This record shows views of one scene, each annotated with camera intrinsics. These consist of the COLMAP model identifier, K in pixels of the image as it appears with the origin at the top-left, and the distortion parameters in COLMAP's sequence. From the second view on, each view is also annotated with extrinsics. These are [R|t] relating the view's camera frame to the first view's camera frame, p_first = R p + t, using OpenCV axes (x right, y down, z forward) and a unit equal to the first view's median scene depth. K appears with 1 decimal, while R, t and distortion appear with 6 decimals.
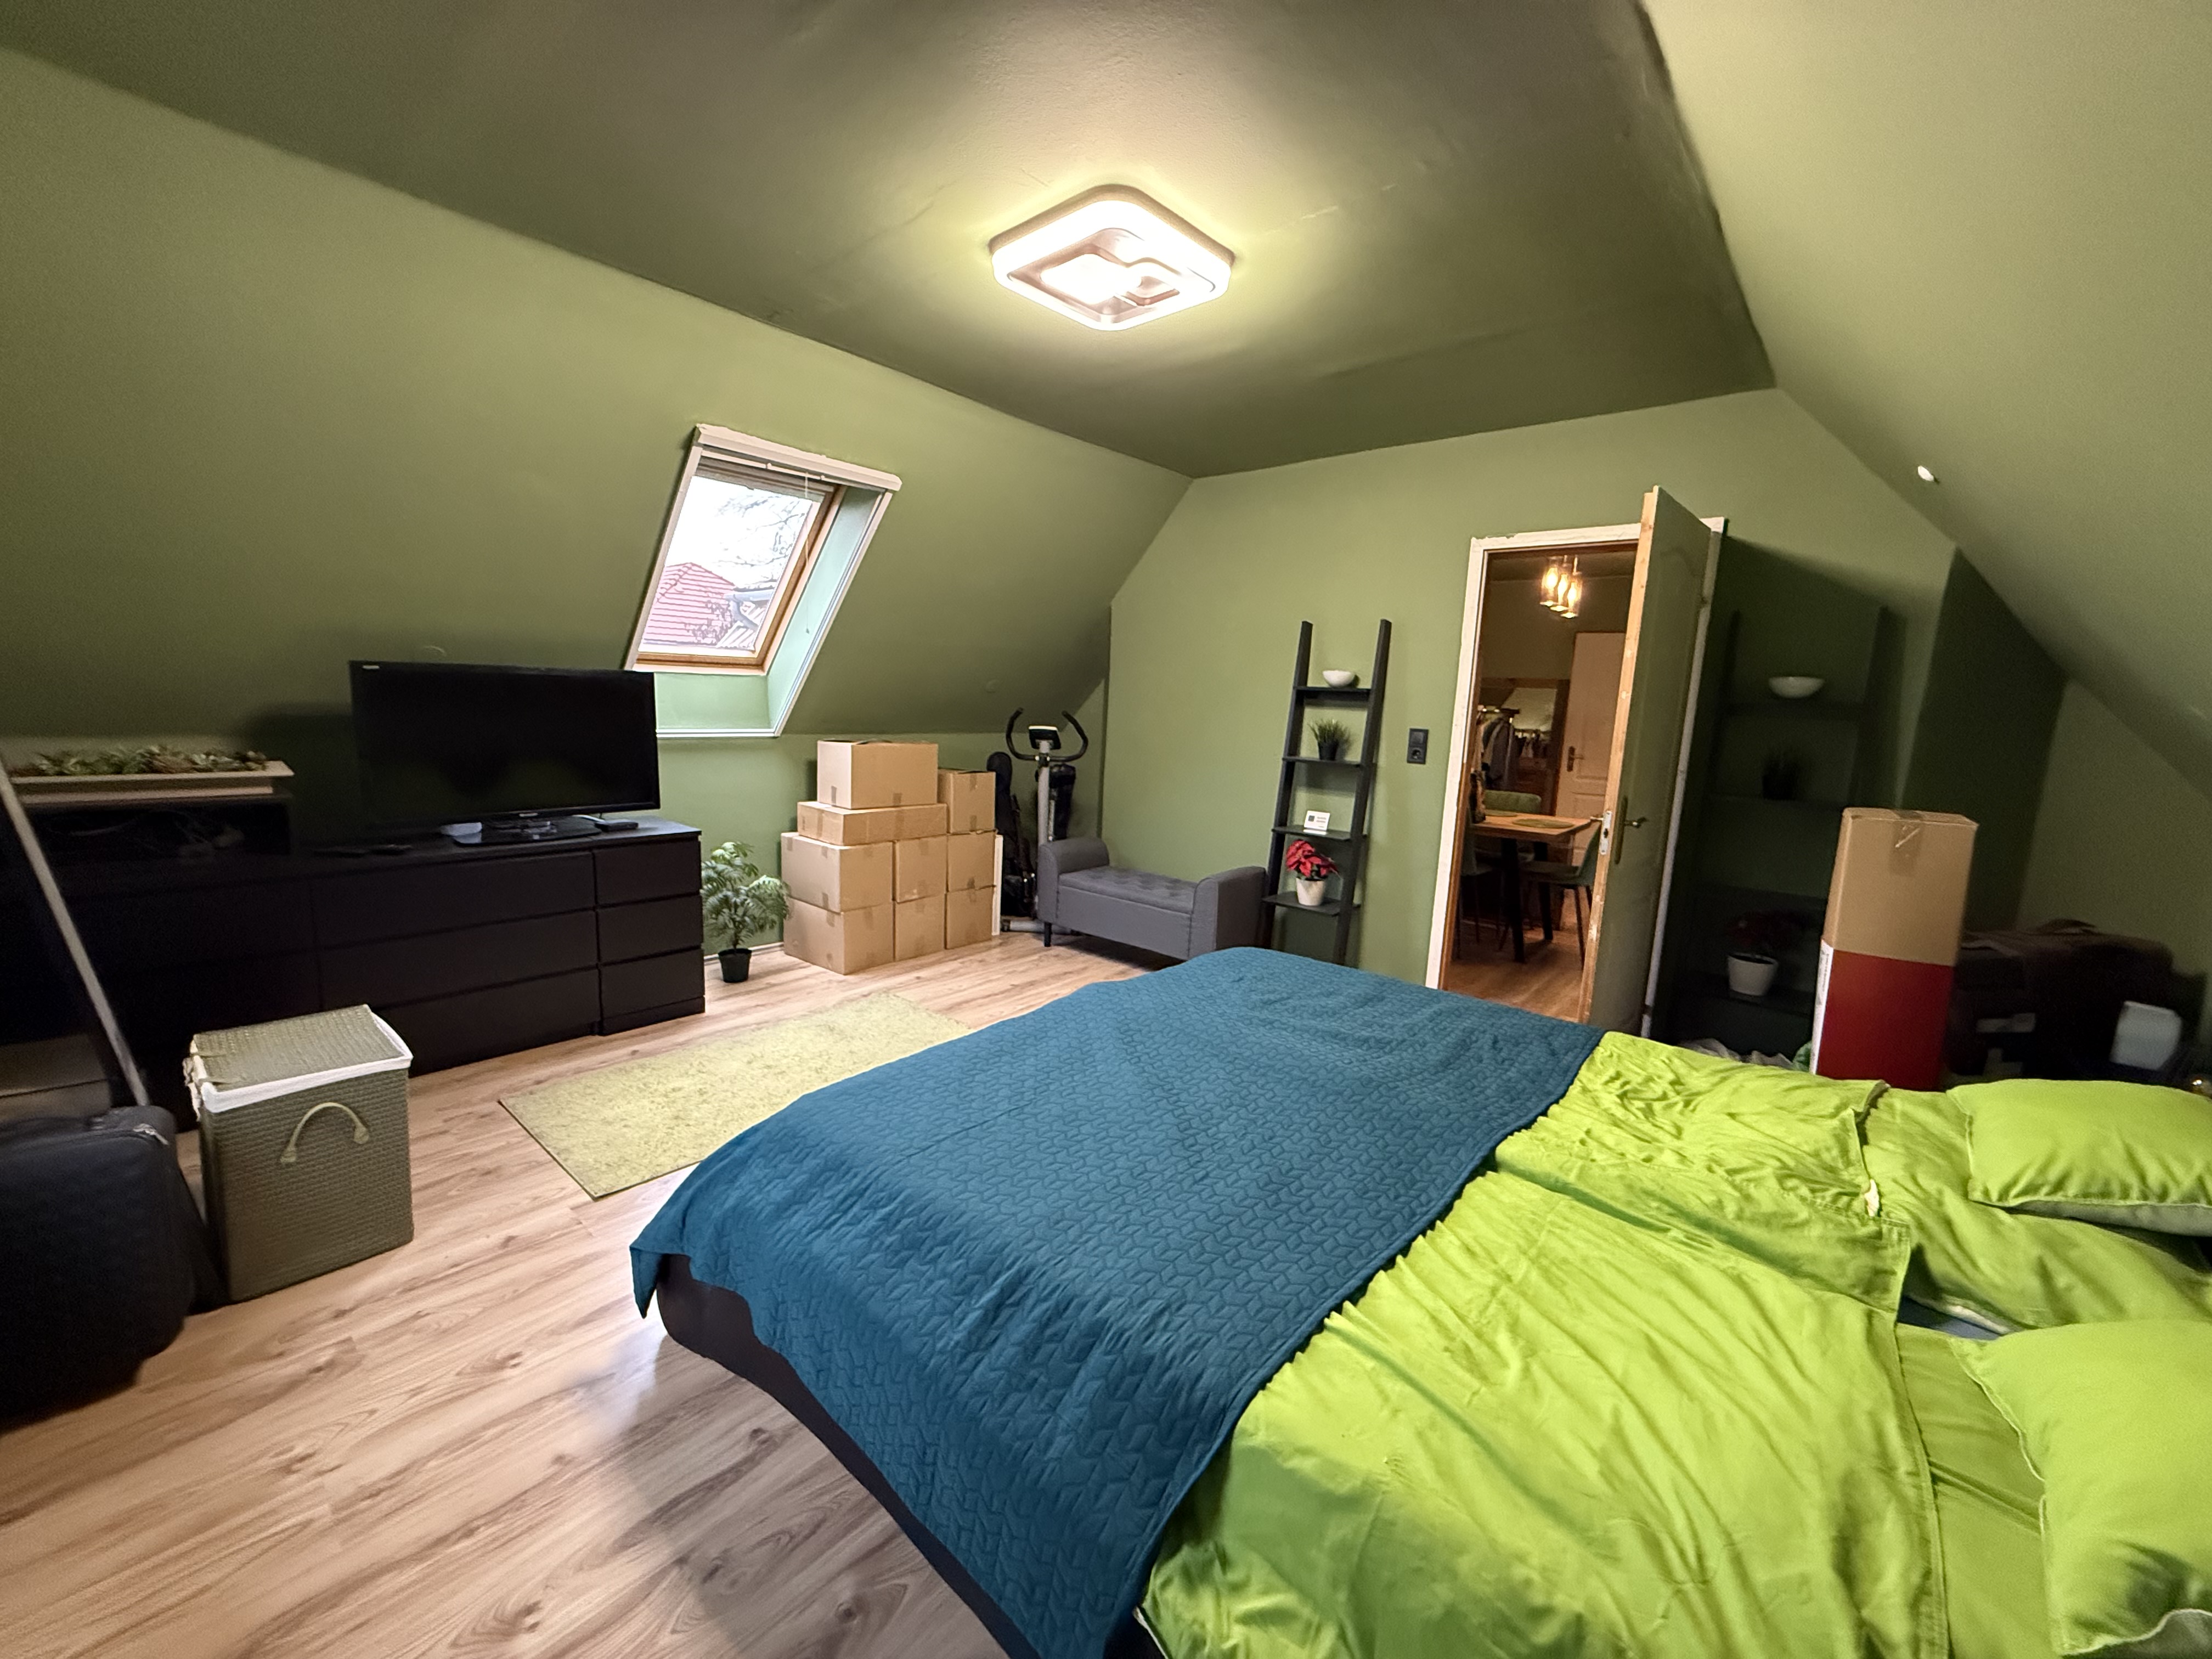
lens RADIAL K [[881.5, 0, 1098.2], [0, 881.5, 826.7], [0, 0, 1]] dist [-0.002660, 0.000449]
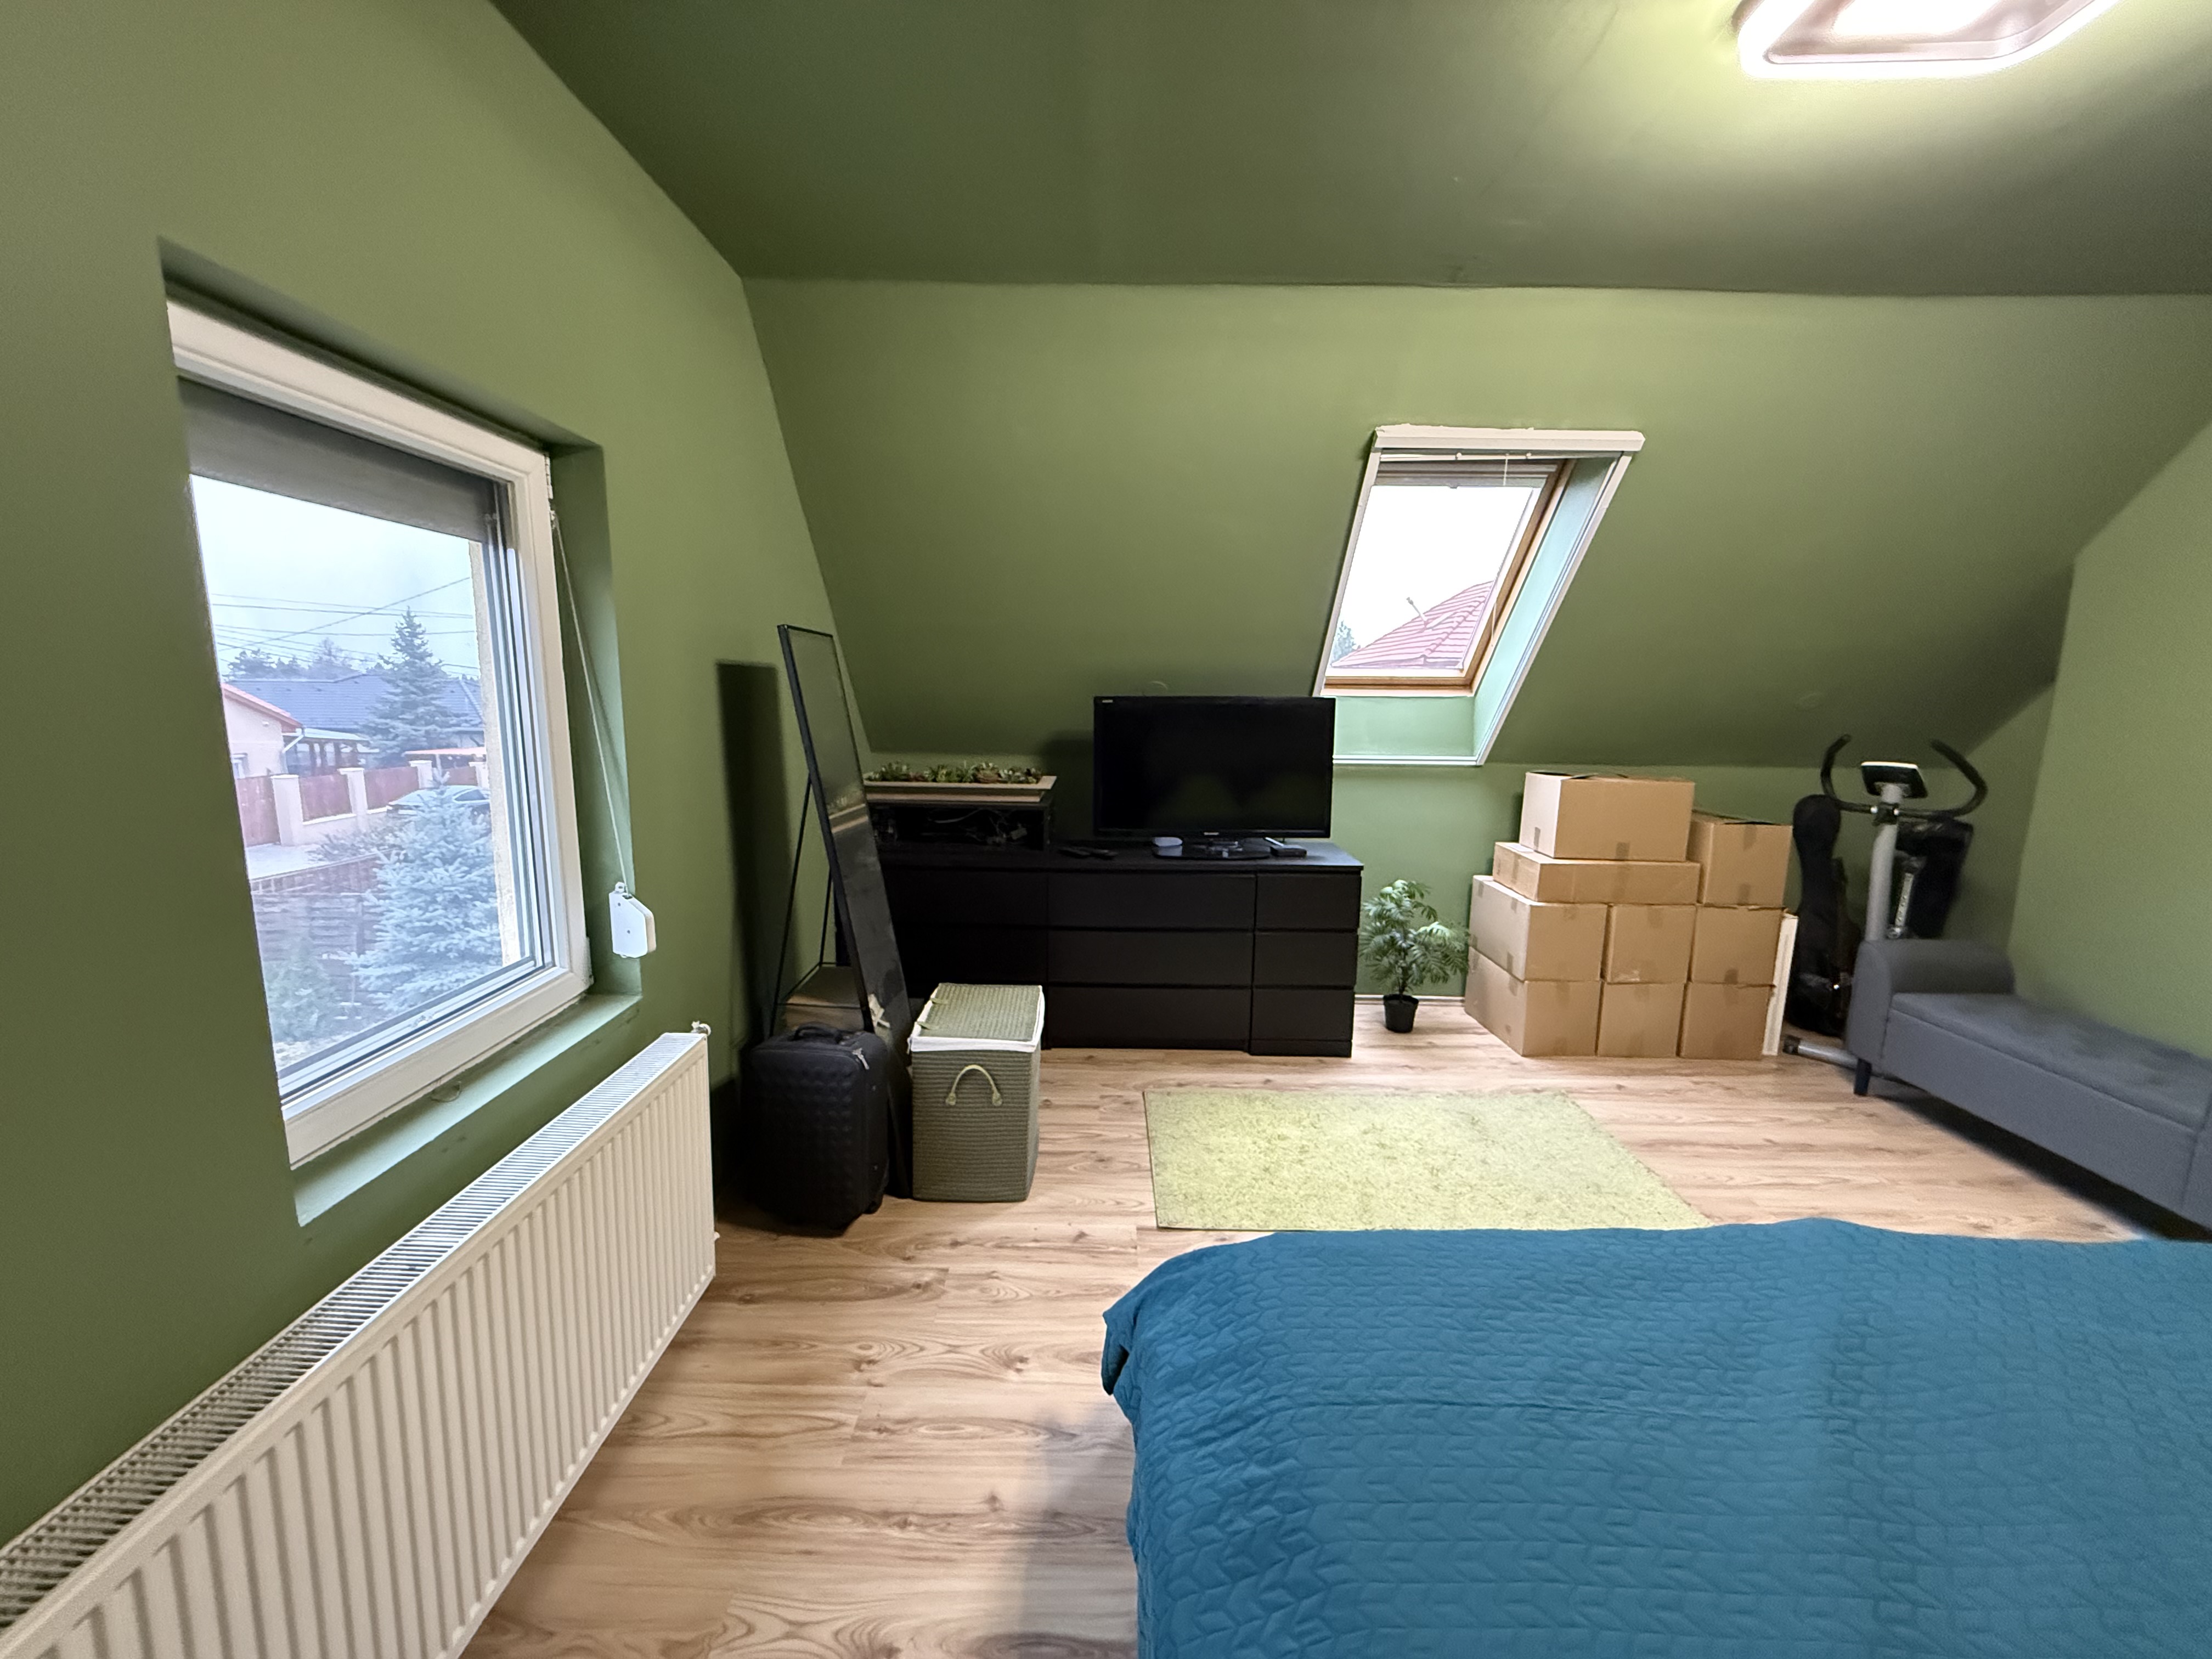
lens RADIAL K [[881.5, 0, 1102.2], [0, 881.5, 825.1], [0, 0, 1]] dist [-0.002660, 0.000449]
pose [[0.652397, 0.084290, -0.753175, 0.074262], [-0.097793, 0.994850, 0.026629, -0.038801], [0.751541, 0.056283, 0.657281, 0.187214]]
